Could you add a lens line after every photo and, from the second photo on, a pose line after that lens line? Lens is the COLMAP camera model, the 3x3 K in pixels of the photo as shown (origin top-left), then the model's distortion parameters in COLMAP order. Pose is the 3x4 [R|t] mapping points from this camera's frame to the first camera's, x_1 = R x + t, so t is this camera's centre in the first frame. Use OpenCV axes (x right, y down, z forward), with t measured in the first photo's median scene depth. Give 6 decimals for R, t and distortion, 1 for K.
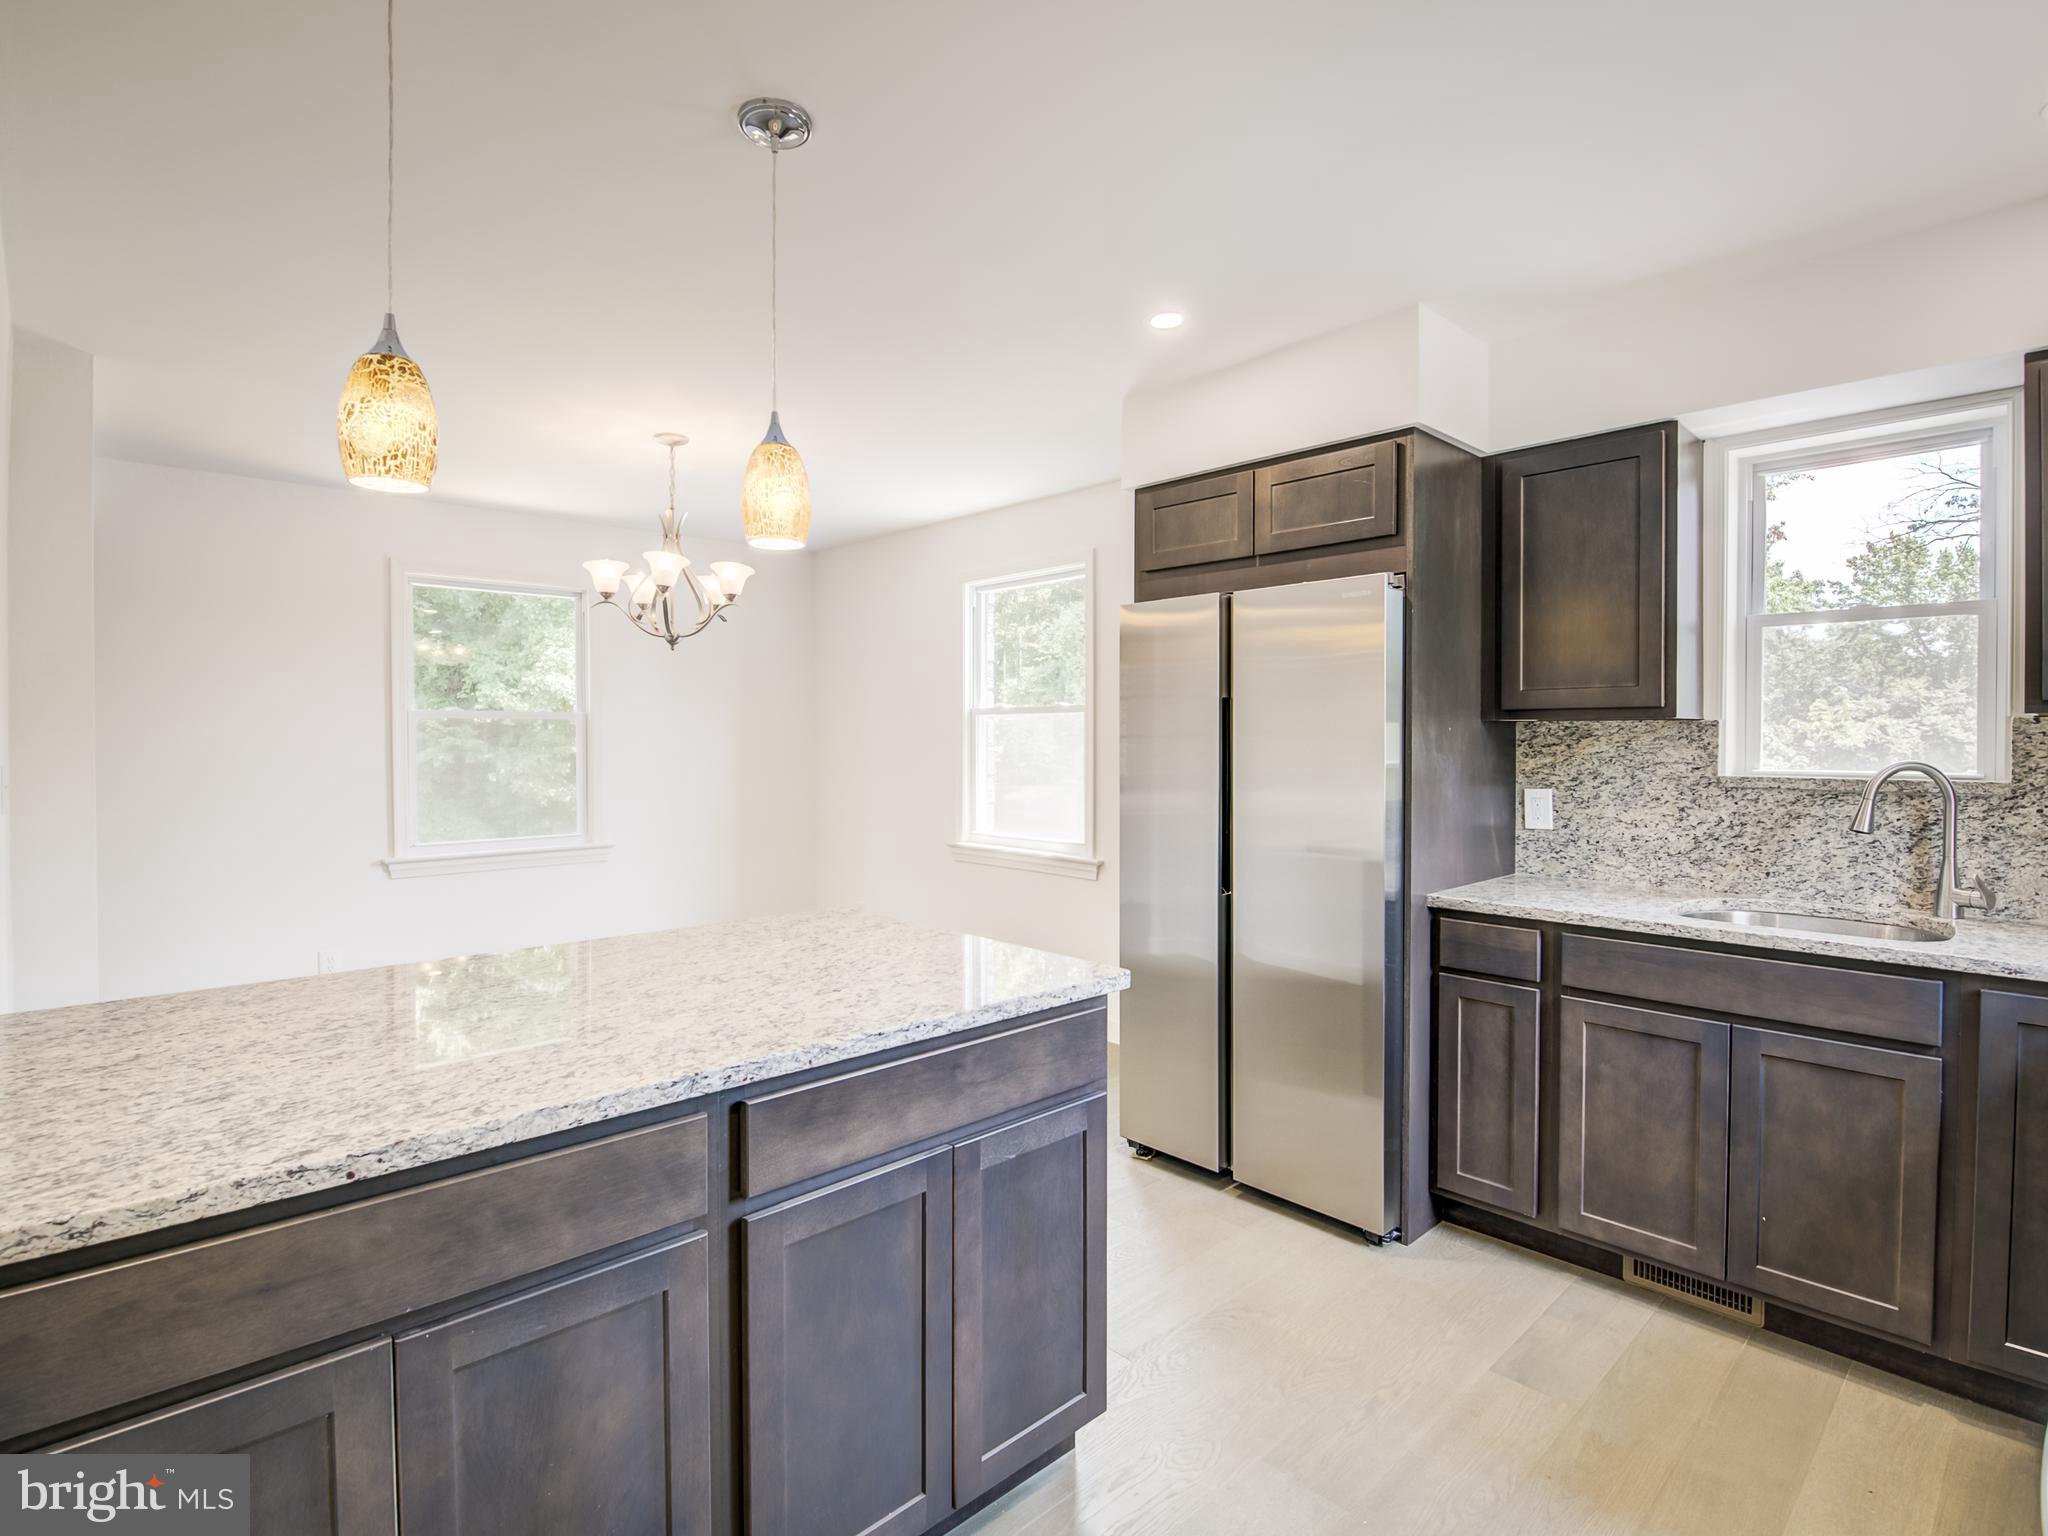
lens RADIAL K [[1000.8, 0, 1014.5], [0, 1000.8, 752.5], [0, 0, 1]] dist [-0.005449, -0.007729]
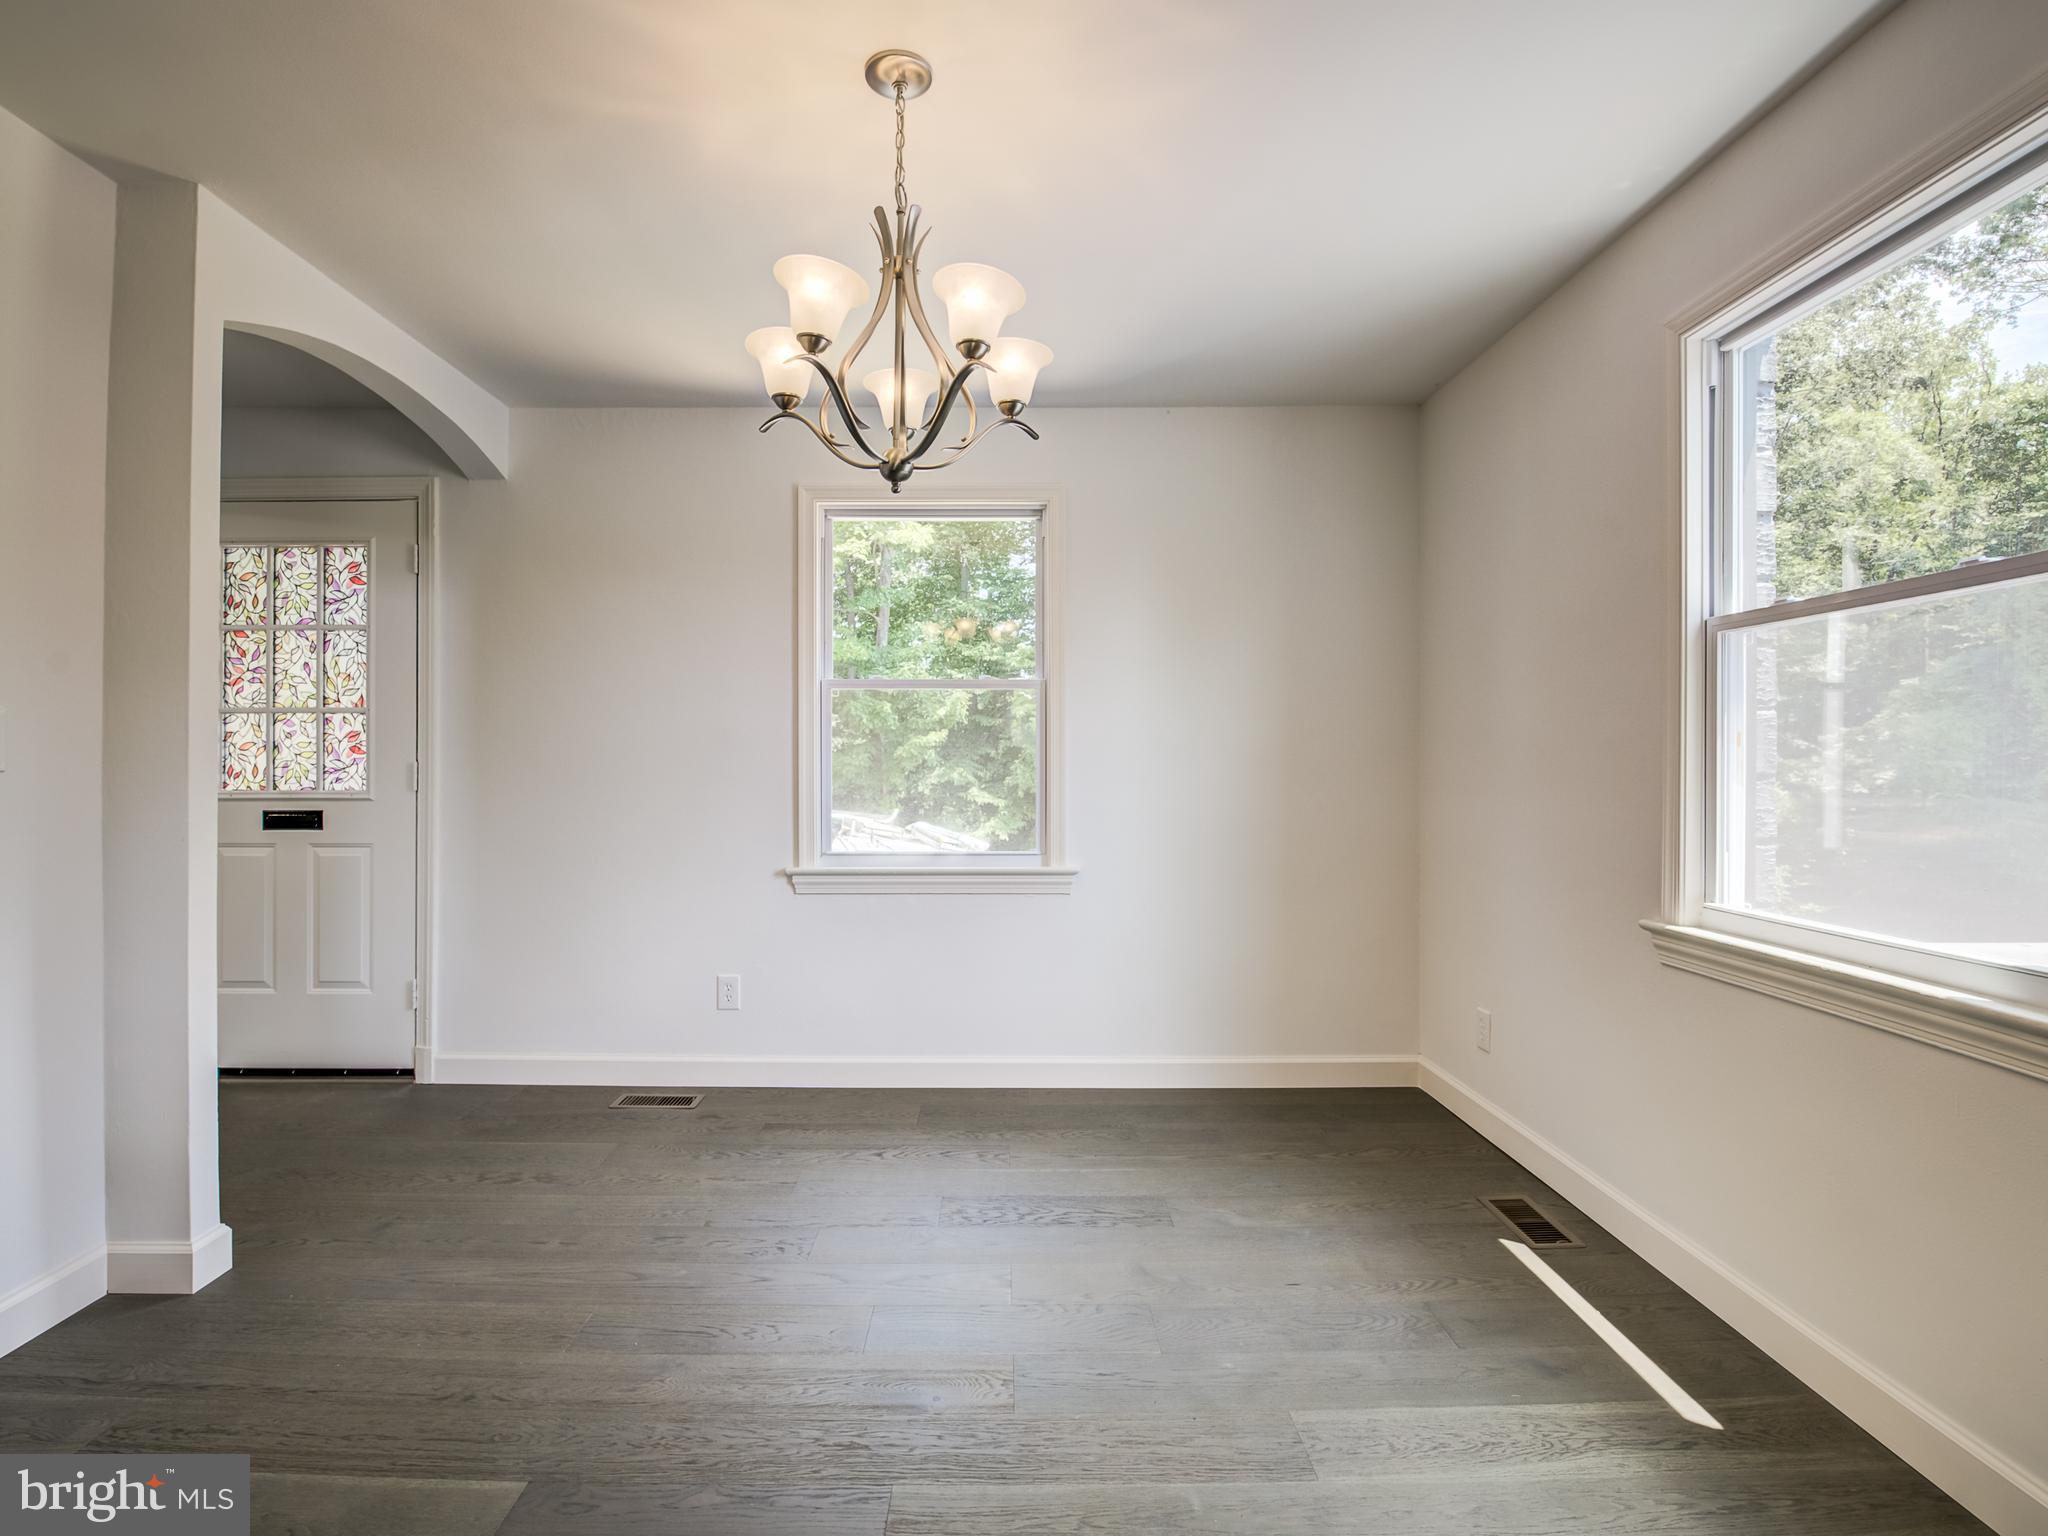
lens RADIAL K [[1000.8, 0, 1003.0], [0, 1000.8, 773.8], [0, 0, 1]] dist [-0.005449, -0.007729]
pose [[0.733491, 0.006266, -0.679670, 0.028277], [-0.011349, 0.999931, -0.003028, 0.028356], [0.679604, 0.009935, 0.733512, 0.468805]]
